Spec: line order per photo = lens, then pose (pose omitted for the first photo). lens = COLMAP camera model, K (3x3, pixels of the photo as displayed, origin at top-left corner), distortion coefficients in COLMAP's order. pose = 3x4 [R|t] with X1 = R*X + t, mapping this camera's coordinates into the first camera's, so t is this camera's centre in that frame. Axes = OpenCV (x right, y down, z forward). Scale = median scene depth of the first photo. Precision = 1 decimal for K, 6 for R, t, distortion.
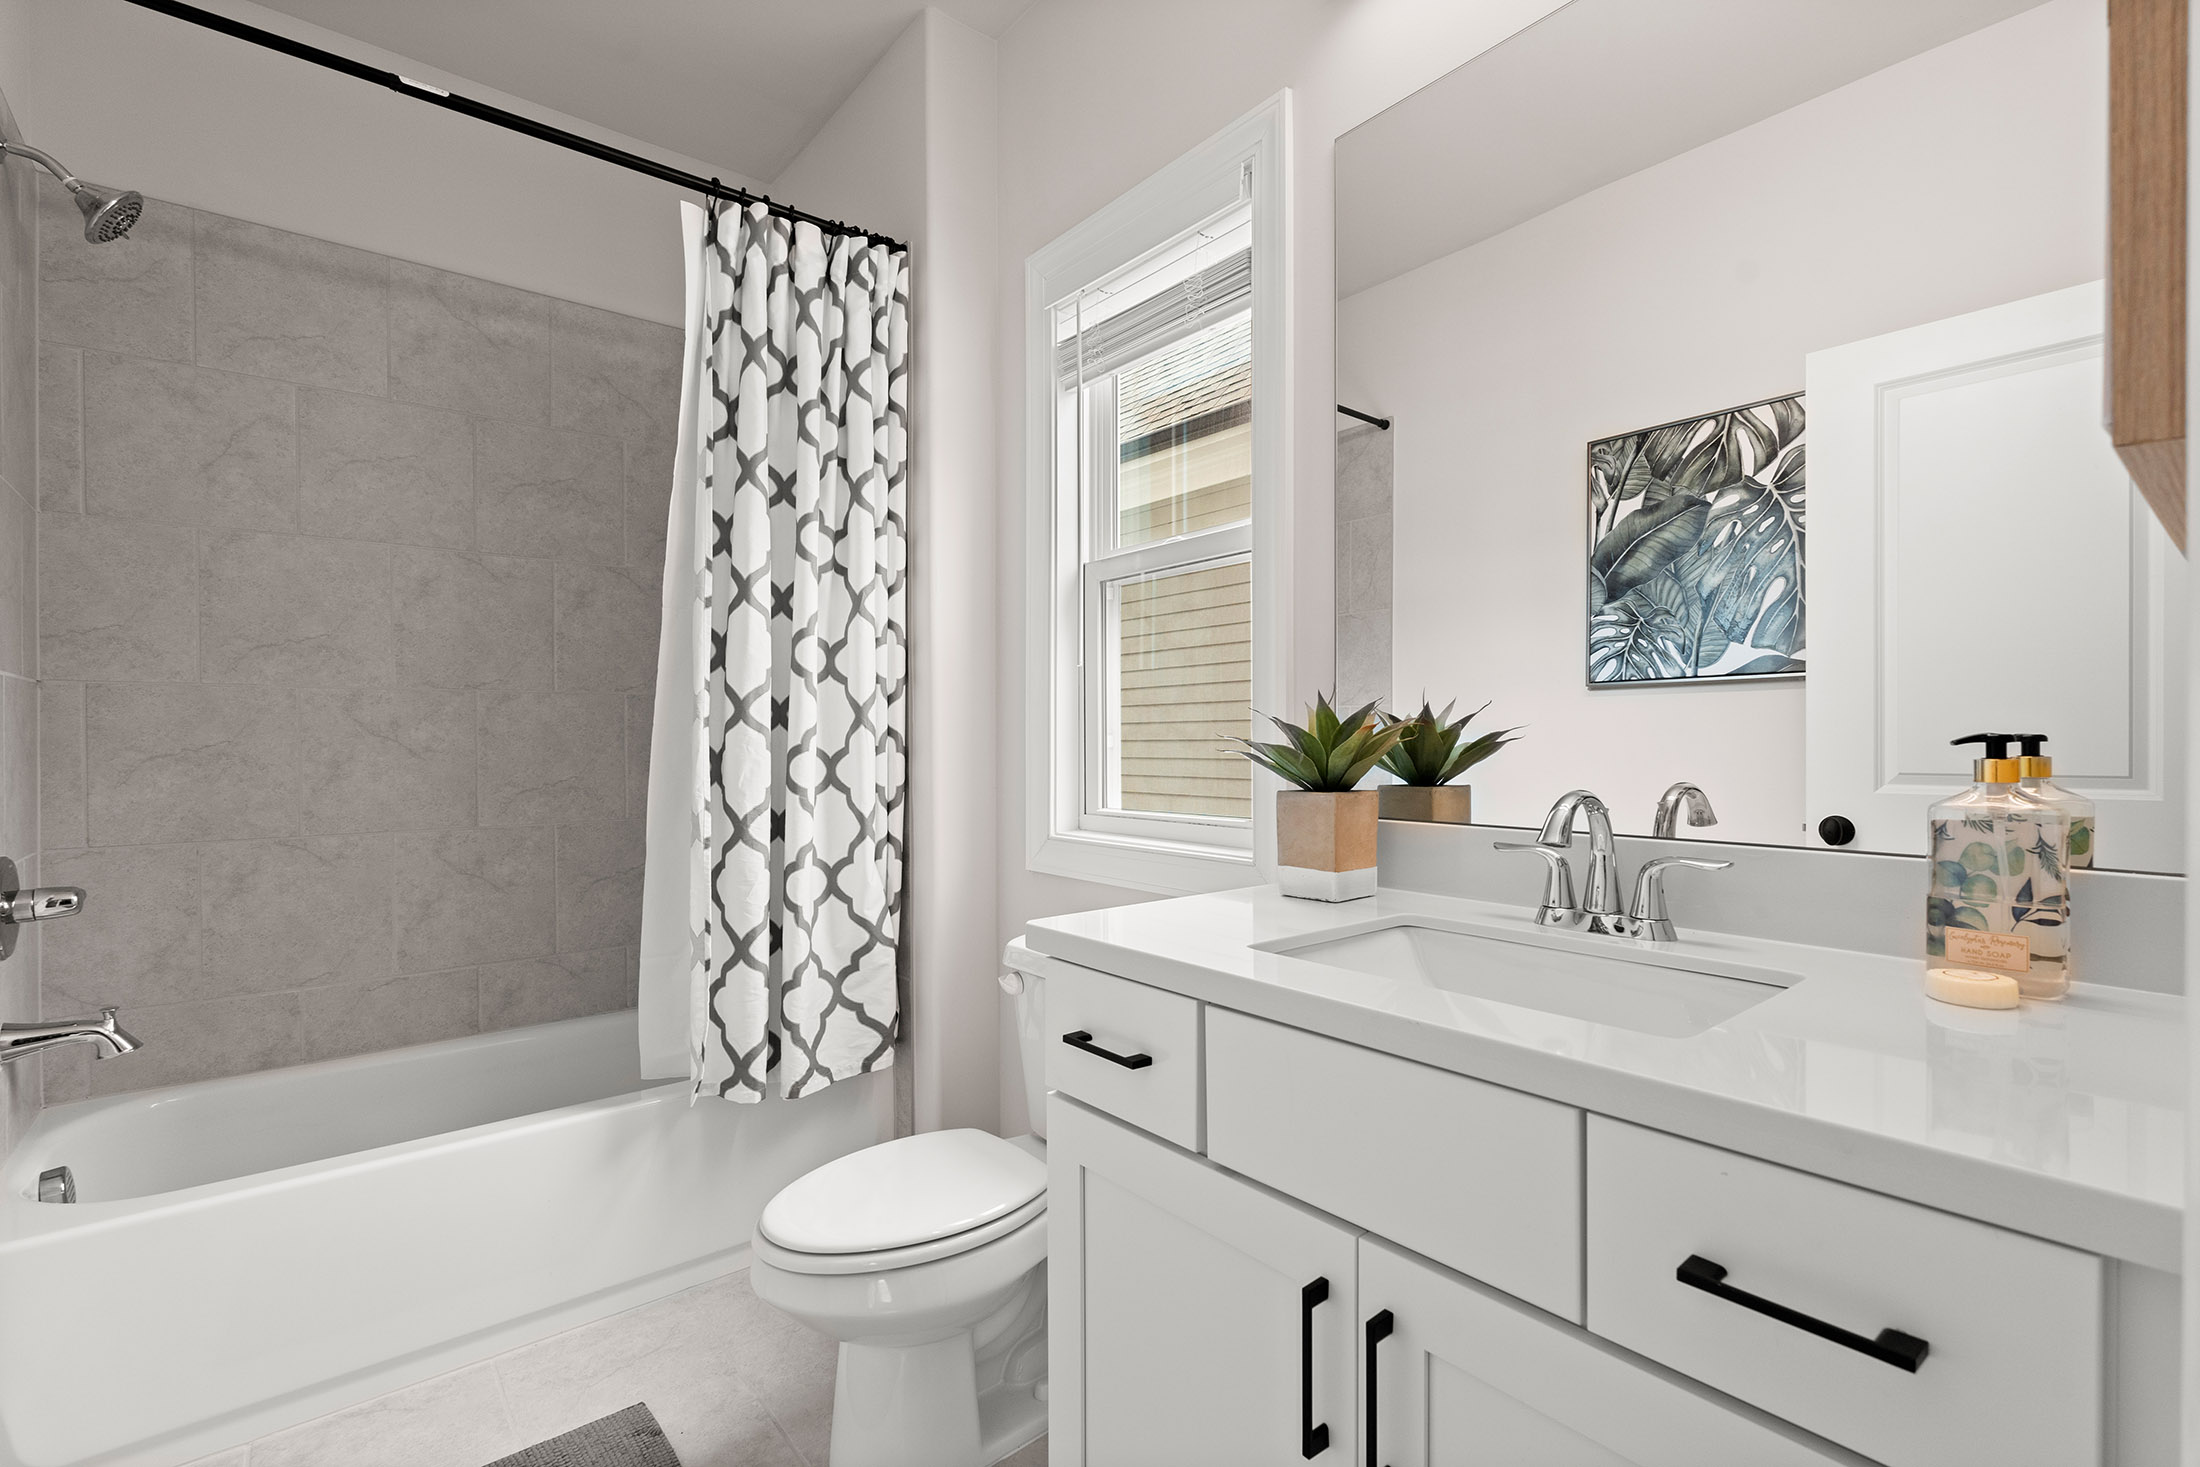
lens RADIAL K [[984.4, 0, 1105.3], [0, 984.4, 727.0], [0, 0, 1]] dist [-0.006293, 0.000869]
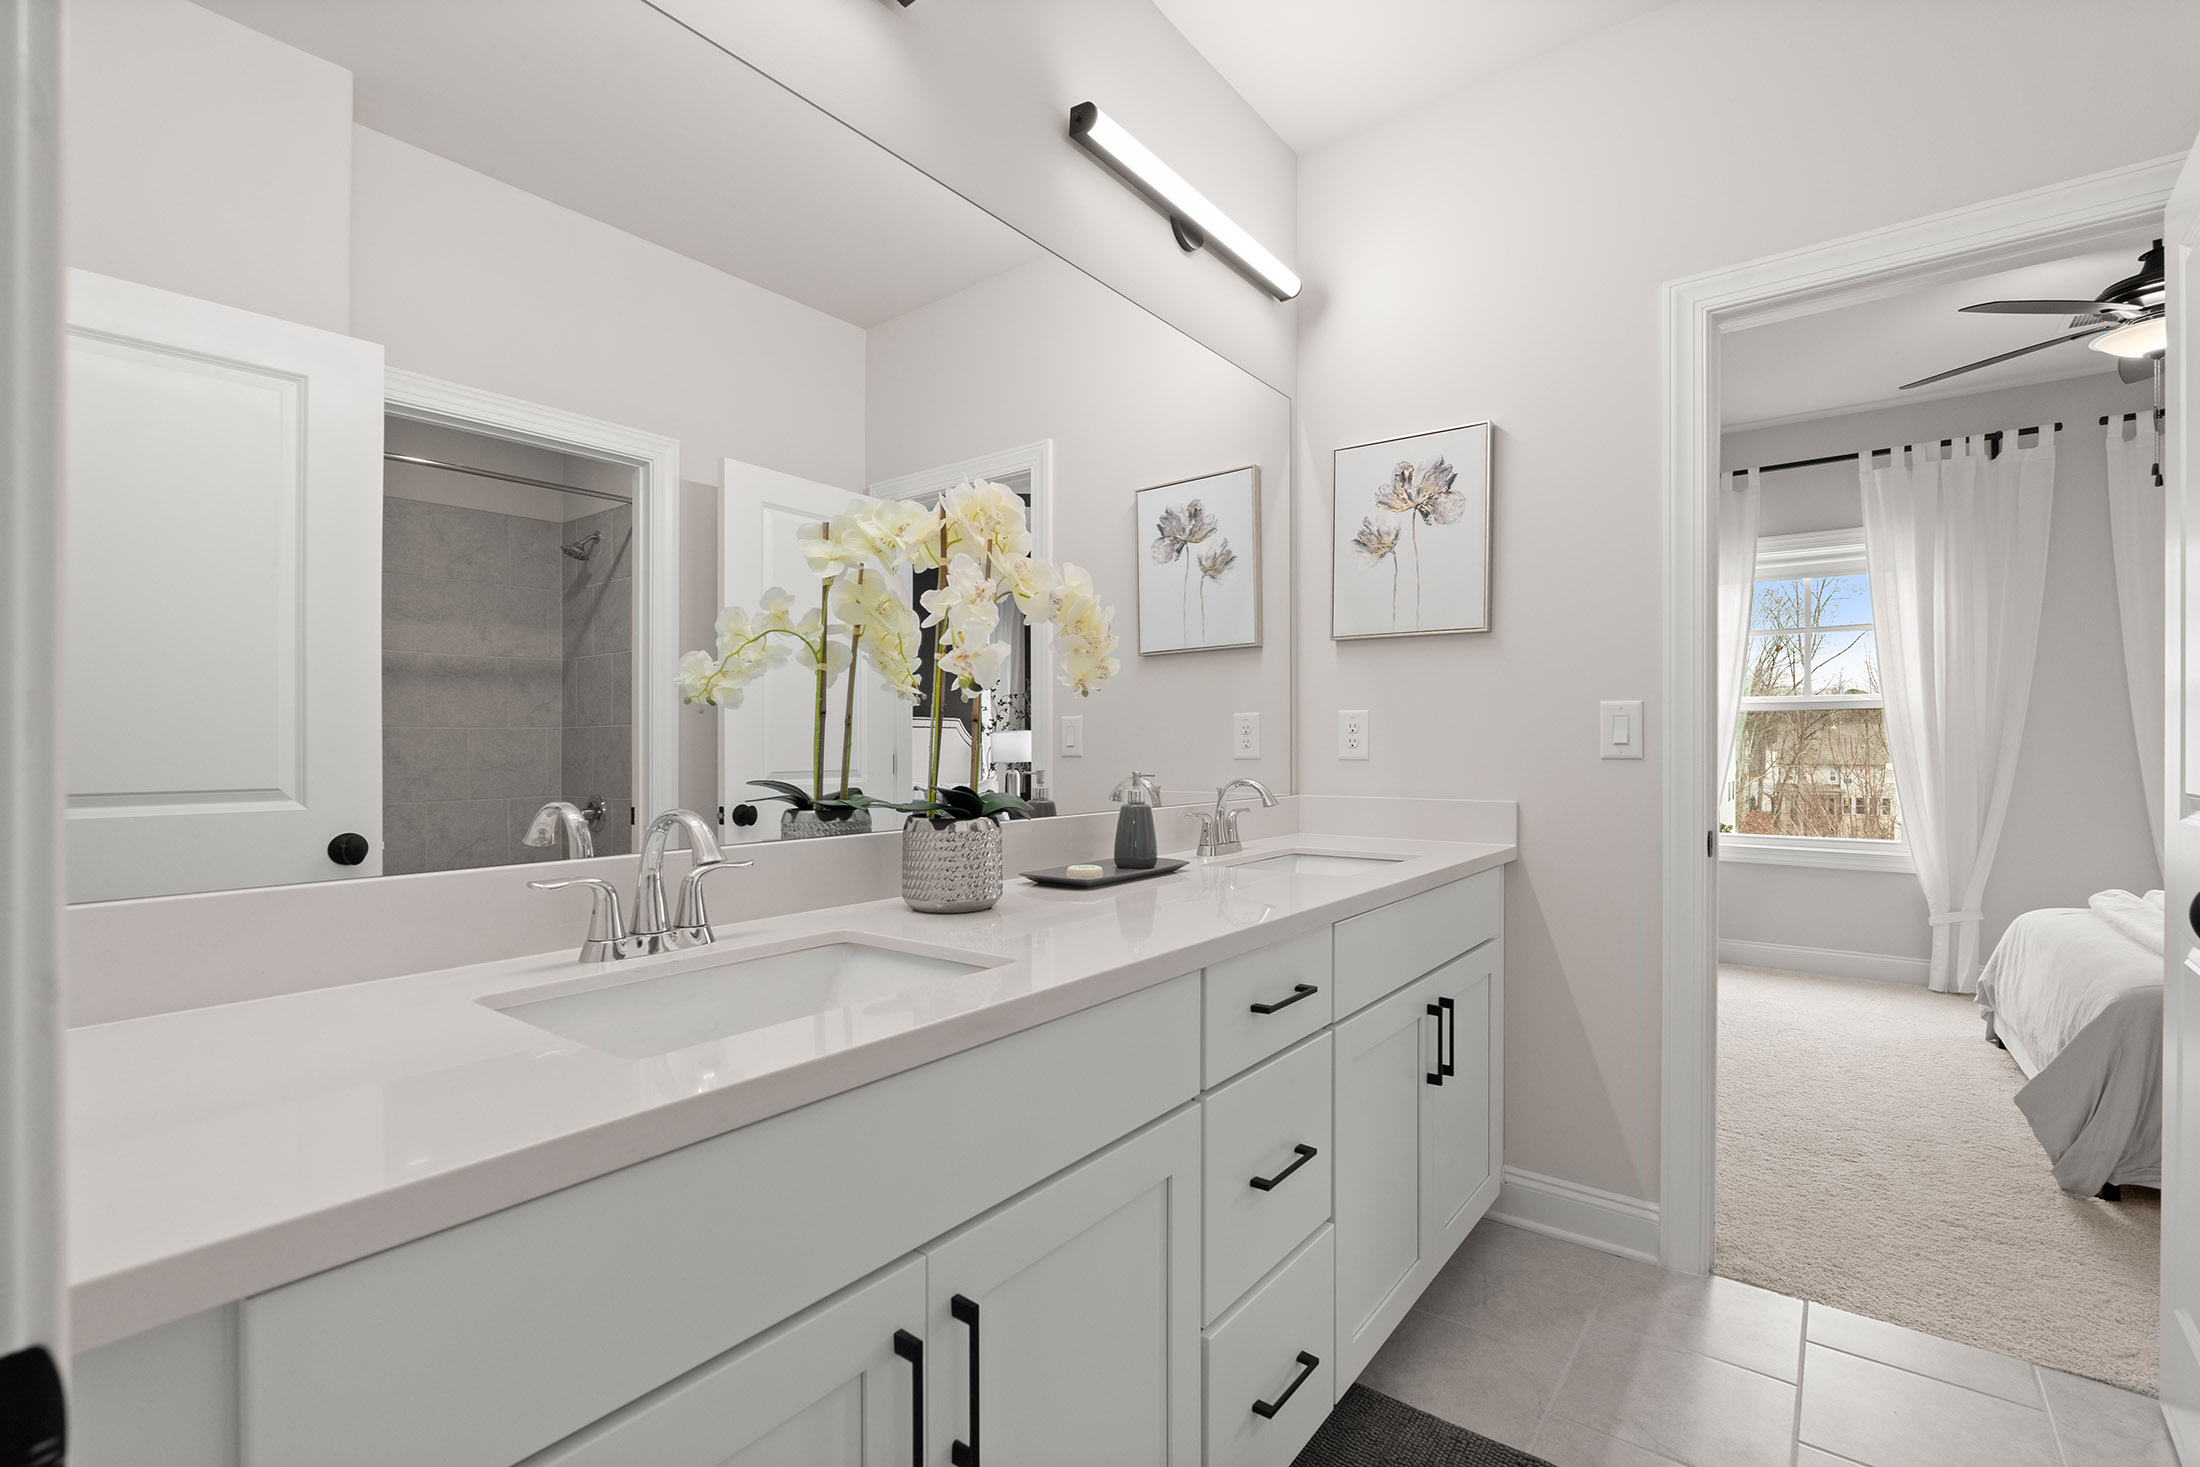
lens RADIAL K [[984.4, 0, 1099.0], [0, 984.4, 739.5], [0, 0, 1]] dist [-0.006293, 0.000869]
pose [[-0.230967, 0.001609, 0.972960, -0.761006], [0.008458, 0.999964, 0.000354, -0.000812], [-0.972925, 0.008311, -0.230972, 1.063331]]
